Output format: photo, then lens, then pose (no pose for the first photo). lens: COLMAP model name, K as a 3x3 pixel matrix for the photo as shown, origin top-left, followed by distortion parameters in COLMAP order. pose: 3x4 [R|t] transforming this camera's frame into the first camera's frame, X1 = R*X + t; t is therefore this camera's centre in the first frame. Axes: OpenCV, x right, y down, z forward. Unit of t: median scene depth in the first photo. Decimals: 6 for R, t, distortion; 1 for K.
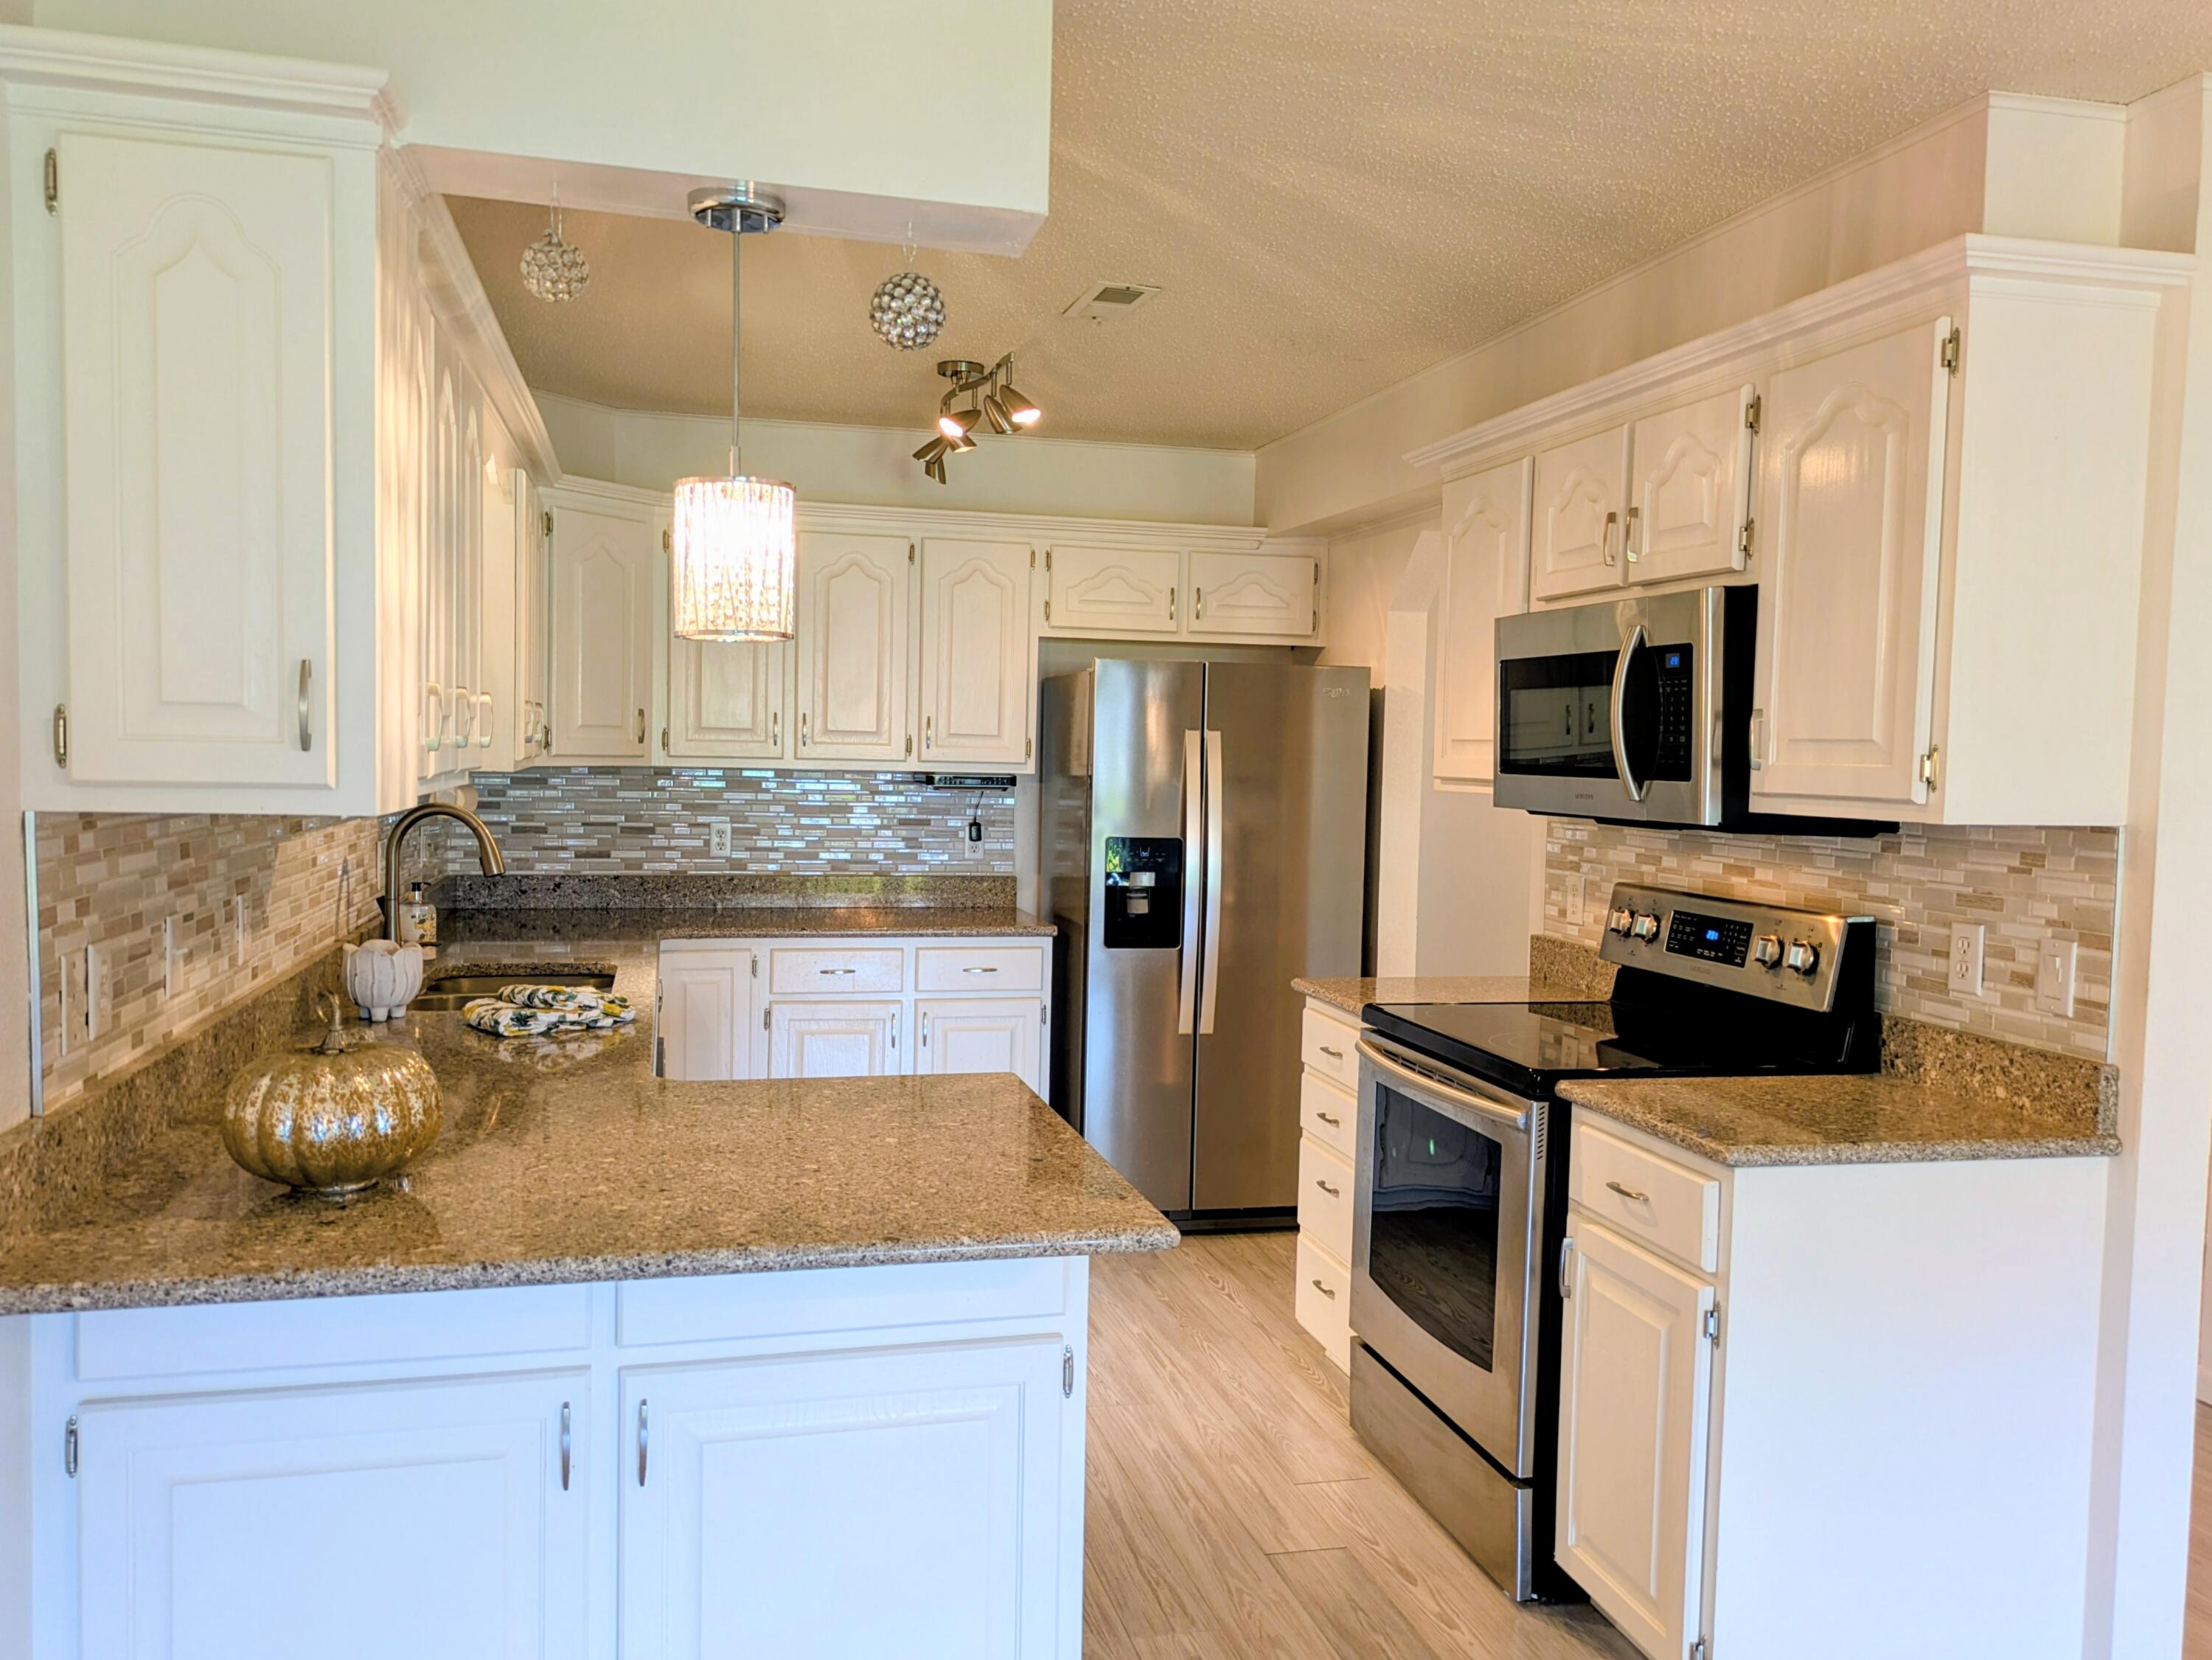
lens RADIAL K [[1721.9, 0, 1093.9], [0, 1721.9, 845.5], [0, 0, 1]] dist [0.065838, -0.004304]
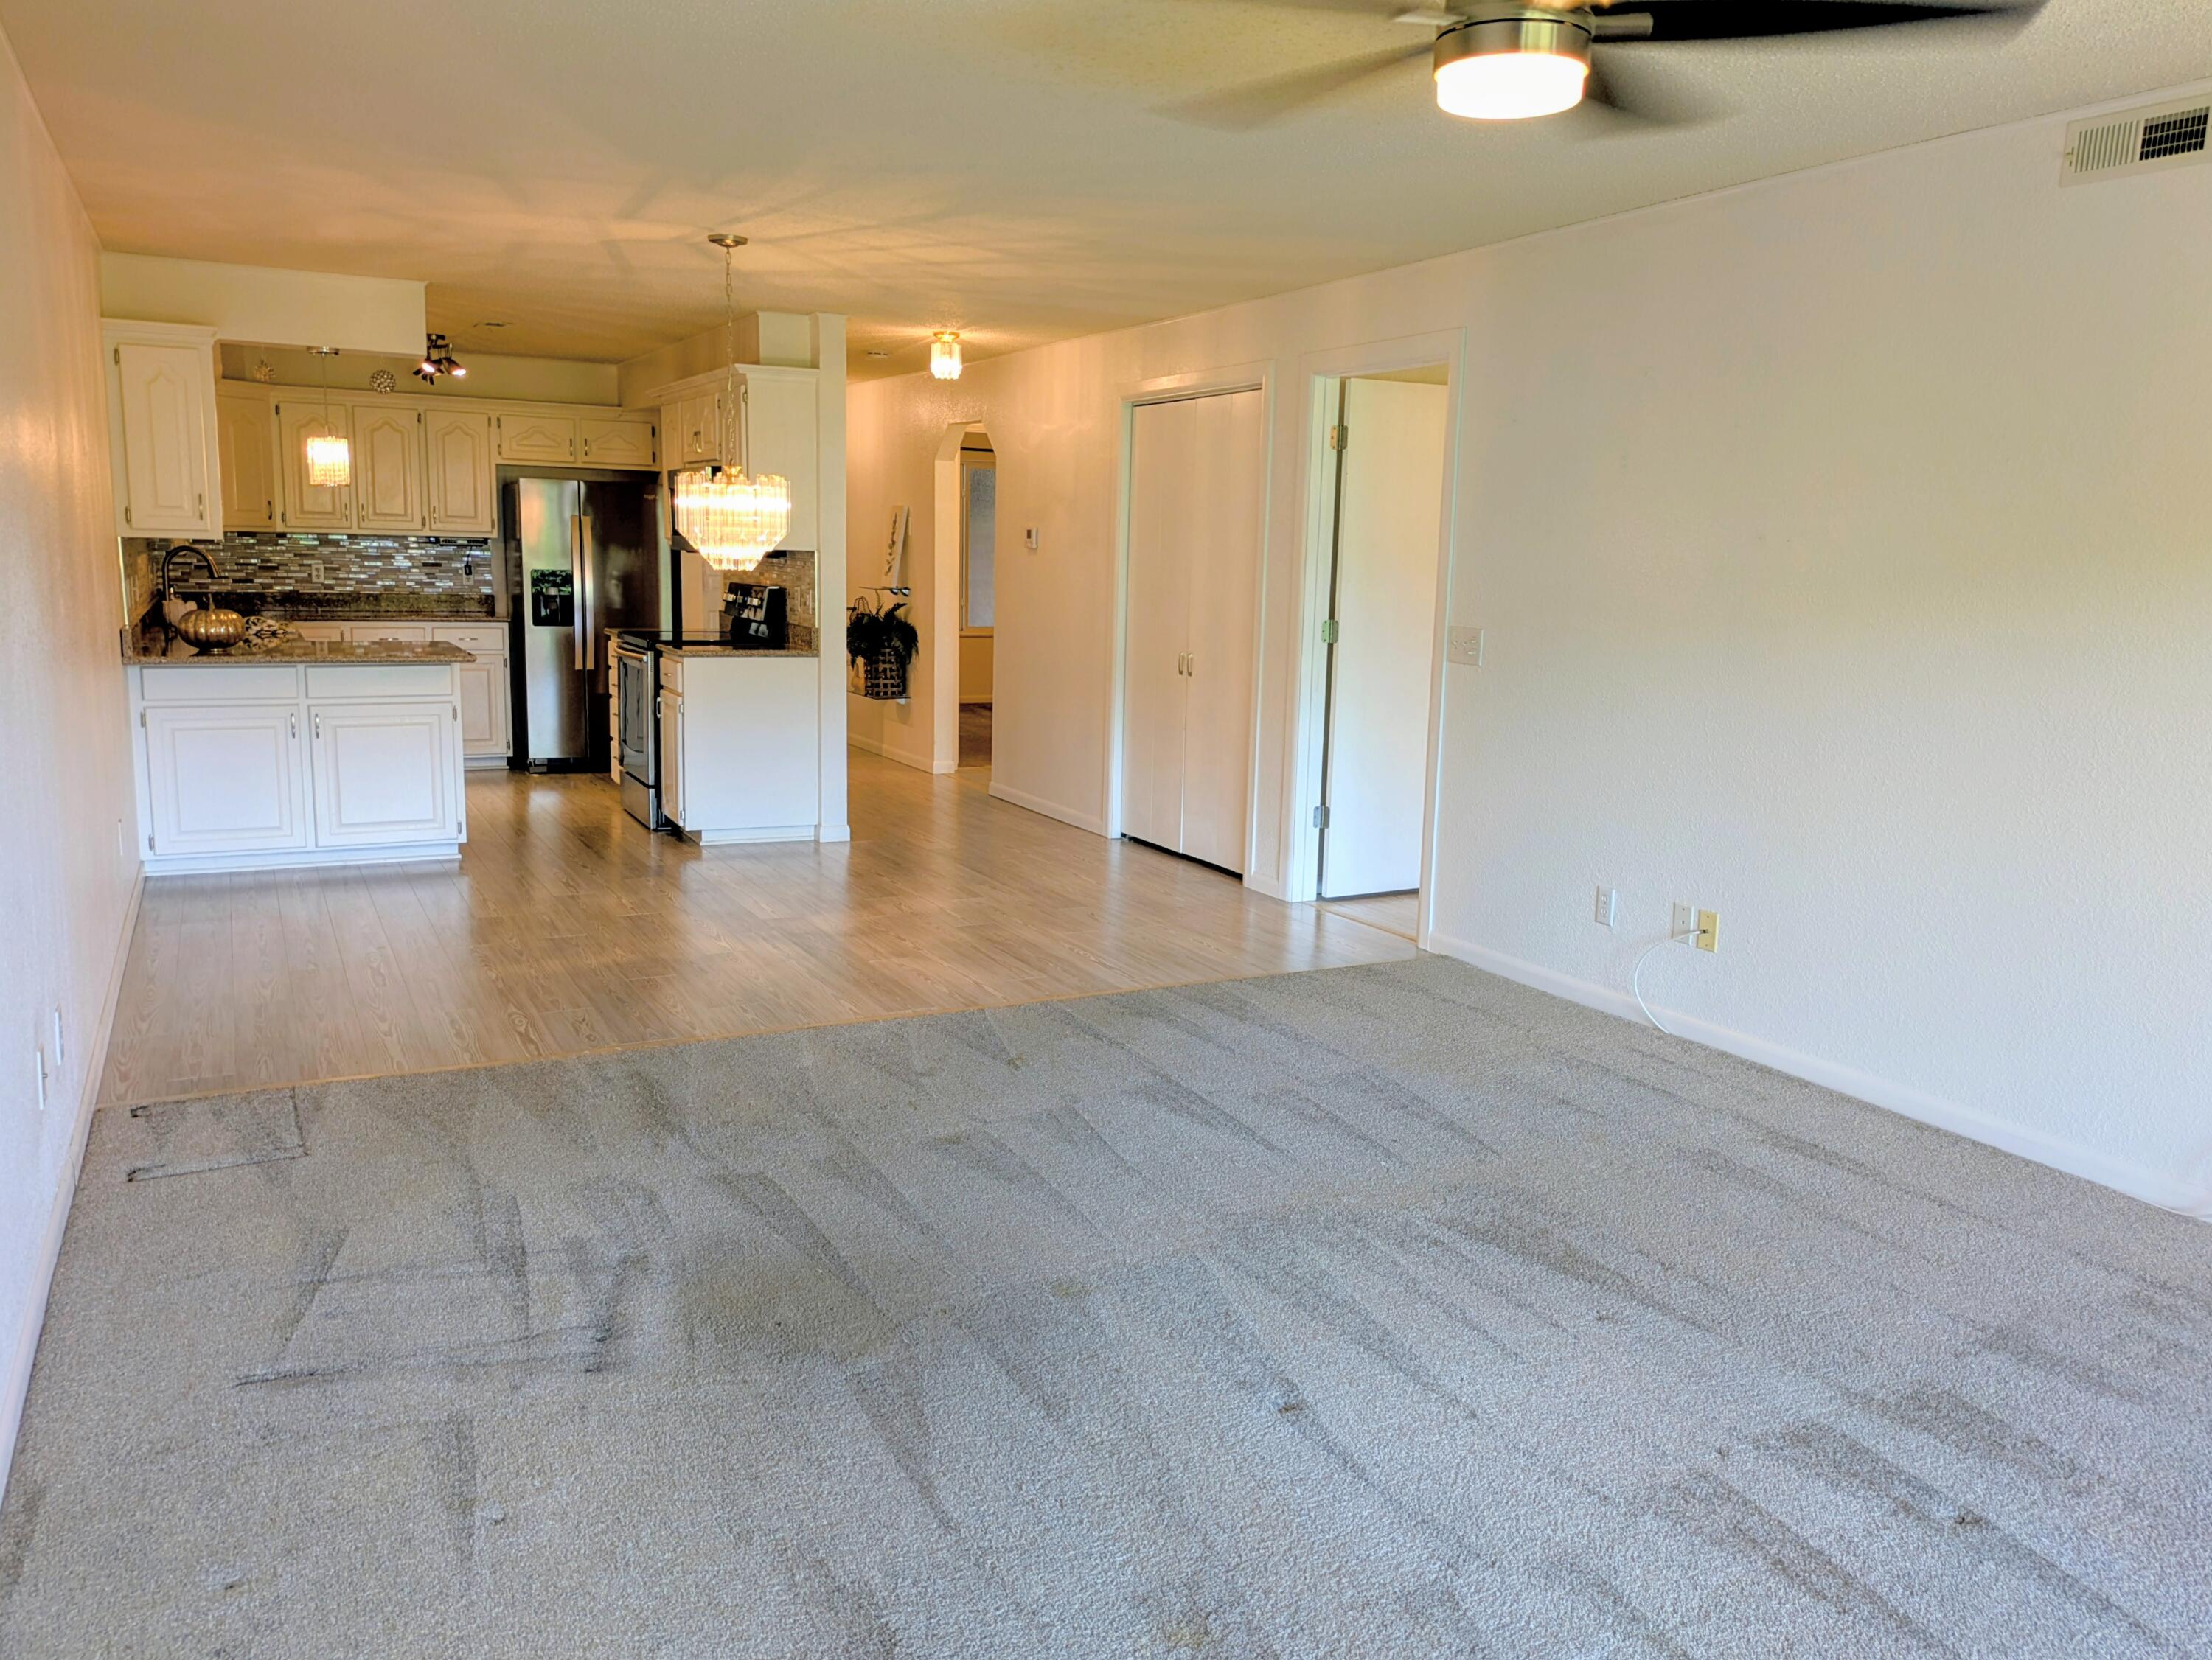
lens RADIAL K [[1689.0, 0, 1110.3], [0, 1689.0, 812.4], [0, 0, 1]] dist [0.076034, -0.107840]
pose [[0.973171, -0.034357, 0.227502, 0.215082], [0.009790, 0.994076, 0.108247, 0.072410], [-0.229873, -0.103116, 0.967742, -1.158317]]
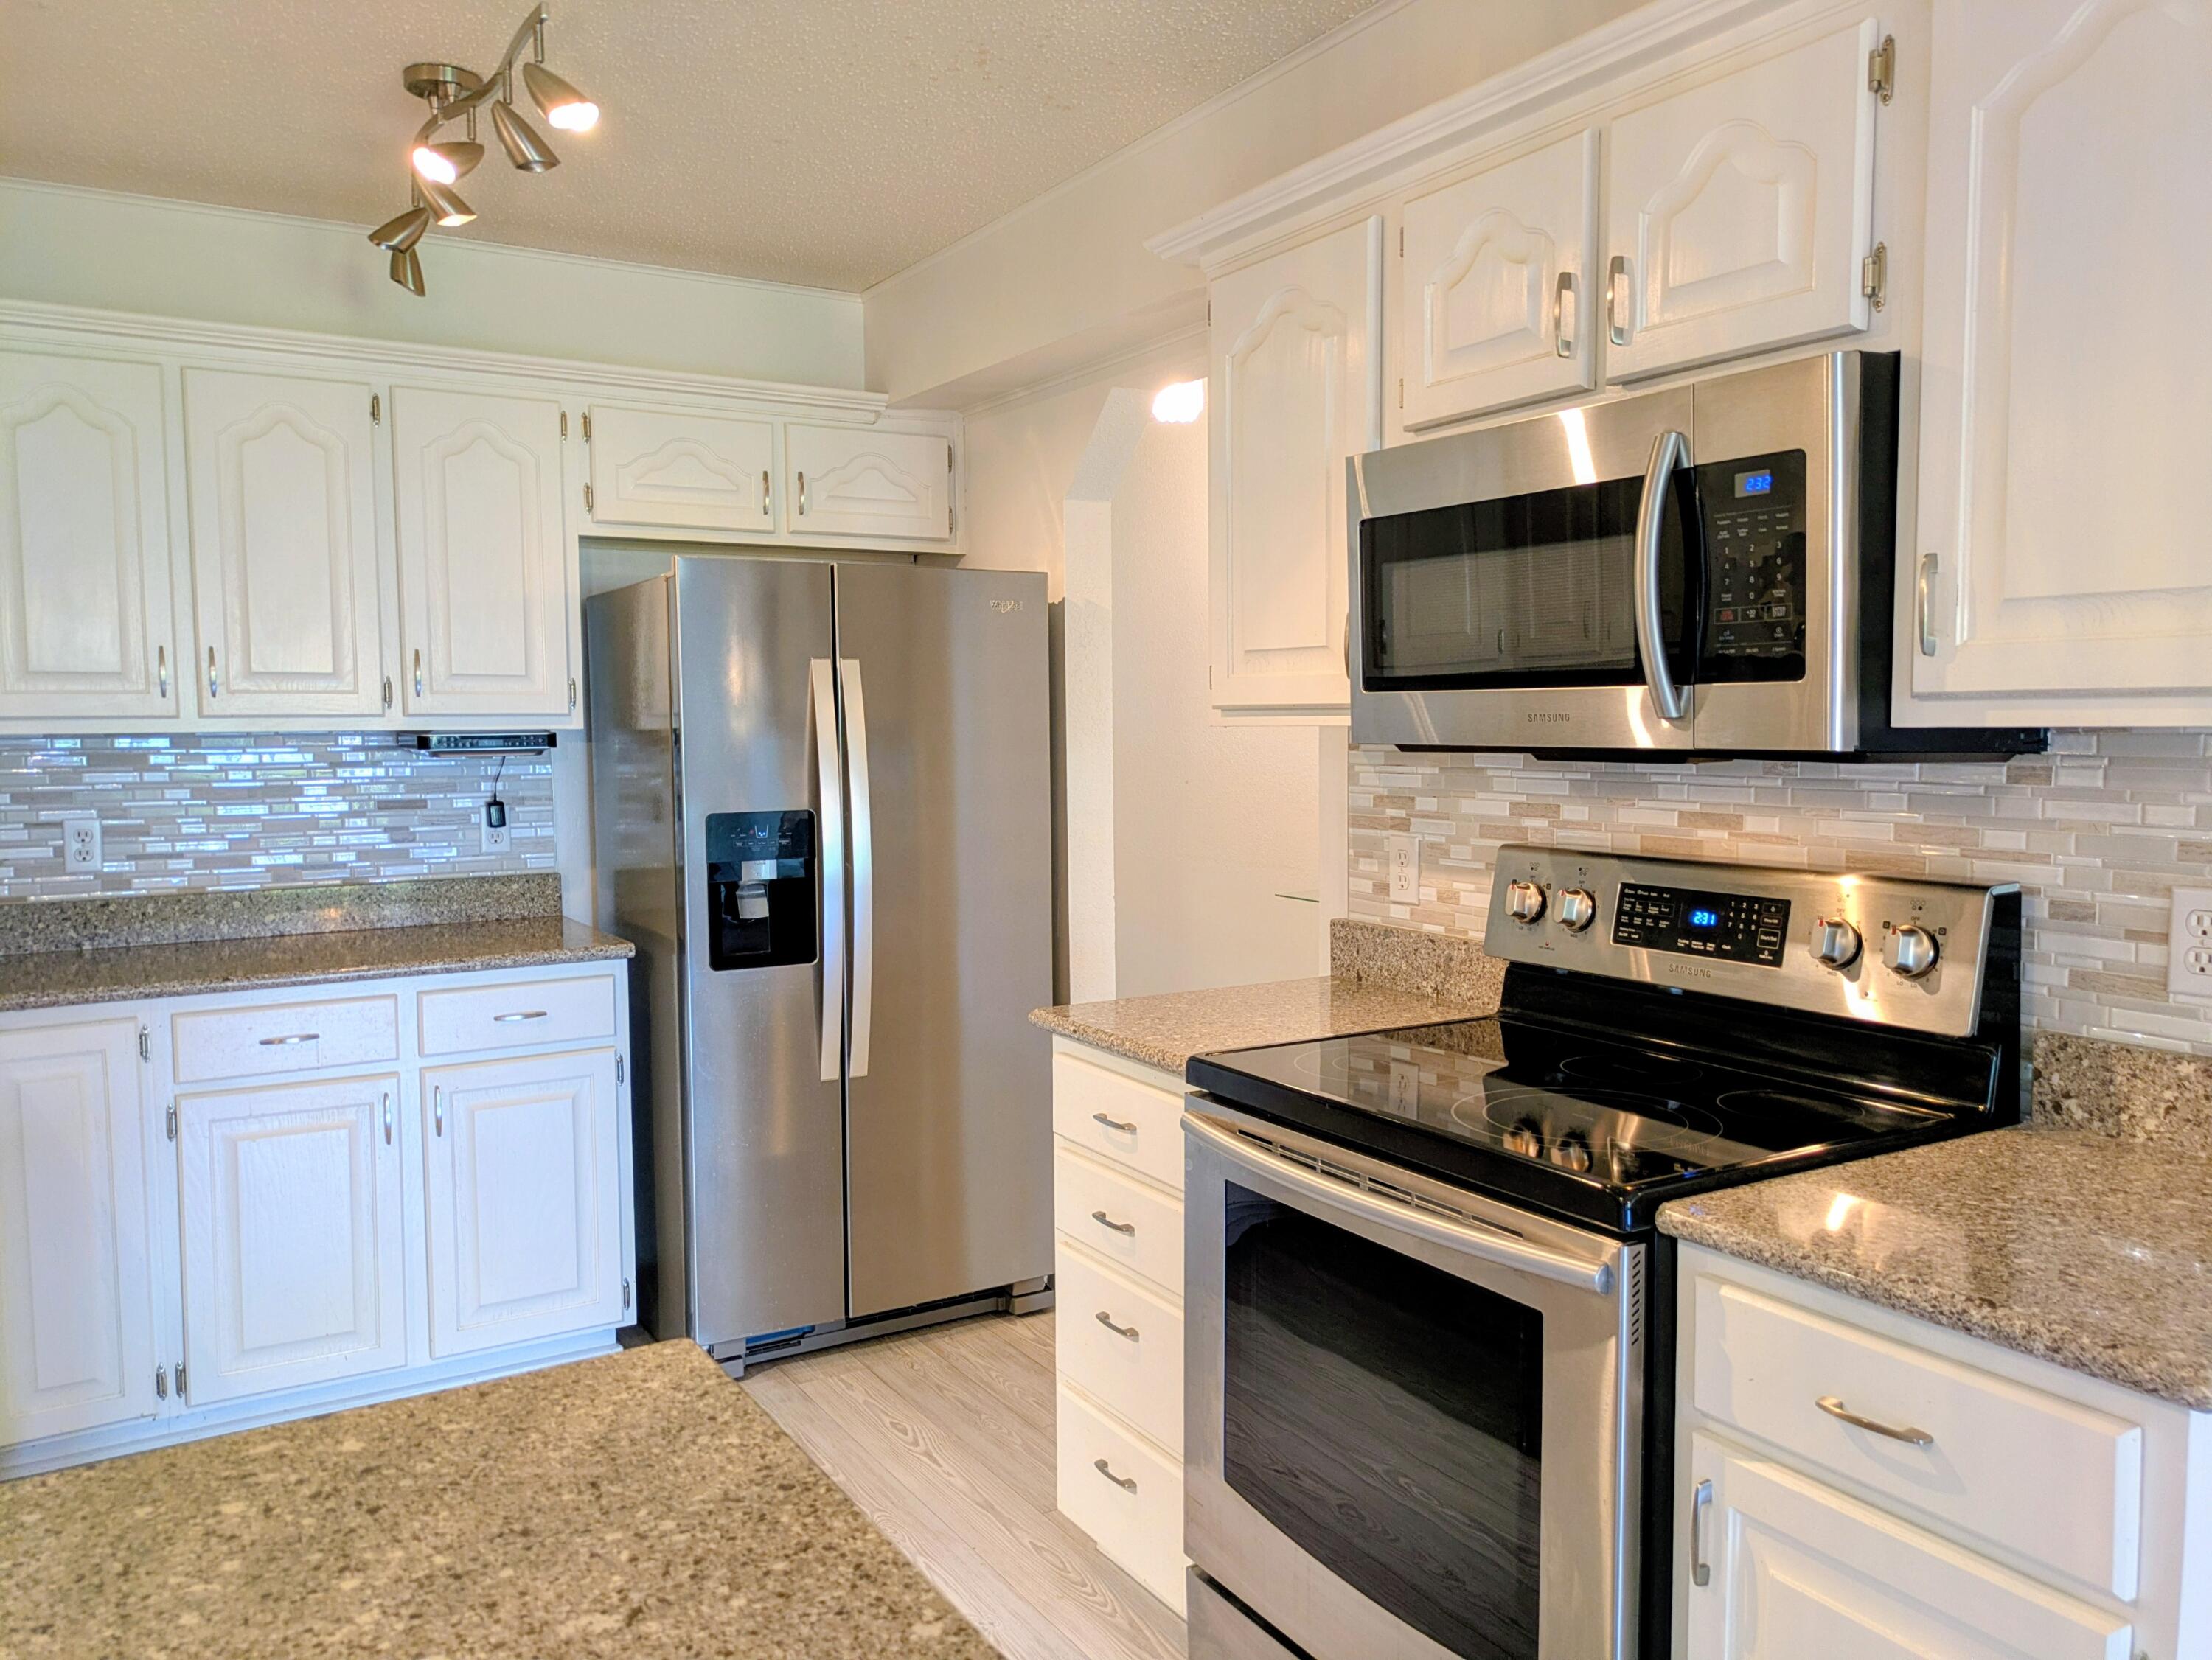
lens RADIAL K [[1637.7, 0, 1104.8], [0, 1637.7, 833.5], [0, 0, 1]] dist [0.071004, -0.097340]
pose [[0.953039, -0.052390, 0.298281, -0.040436], [0.047256, 0.998585, 0.024402, -0.005809], [-0.299137, -0.009160, 0.954166, 0.335660]]
